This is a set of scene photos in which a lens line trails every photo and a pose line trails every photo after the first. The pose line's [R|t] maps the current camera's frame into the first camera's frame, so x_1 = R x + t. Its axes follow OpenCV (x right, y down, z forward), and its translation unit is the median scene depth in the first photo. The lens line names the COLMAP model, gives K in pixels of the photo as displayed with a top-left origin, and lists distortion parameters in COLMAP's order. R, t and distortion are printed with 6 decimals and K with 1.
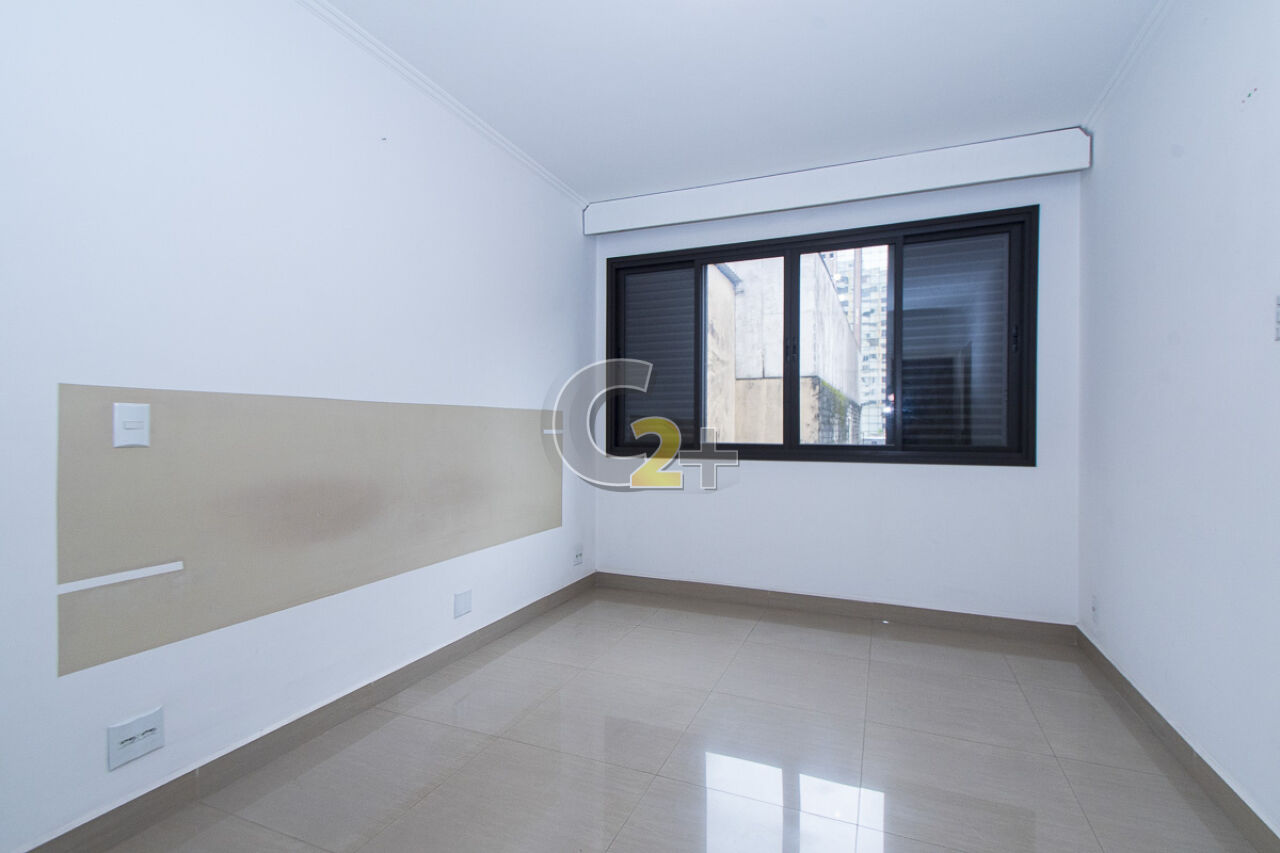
lens RADIAL K [[564.5, 0, 645.7], [0, 564.5, 439.3], [0, 0, 1]] dist [0.021931, -0.002816]
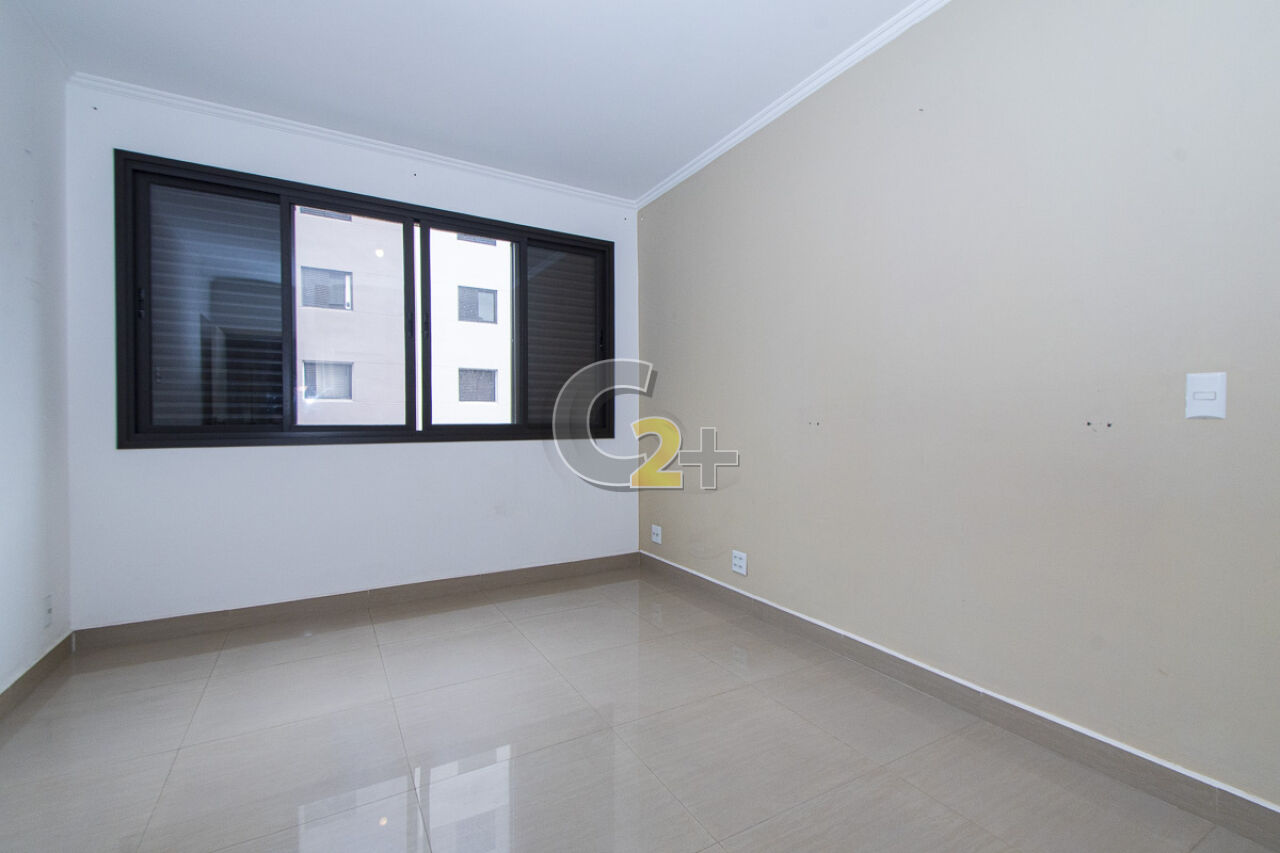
lens RADIAL K [[564.5, 0, 649.1], [0, 564.5, 417.4], [0, 0, 1]] dist [0.021931, -0.002816]
pose [[0.611185, -0.005593, 0.791468, -0.250483], [0.009588, 0.999954, -0.000337, 0.000124], [-0.791429, 0.007794, 0.611211, 0.111217]]
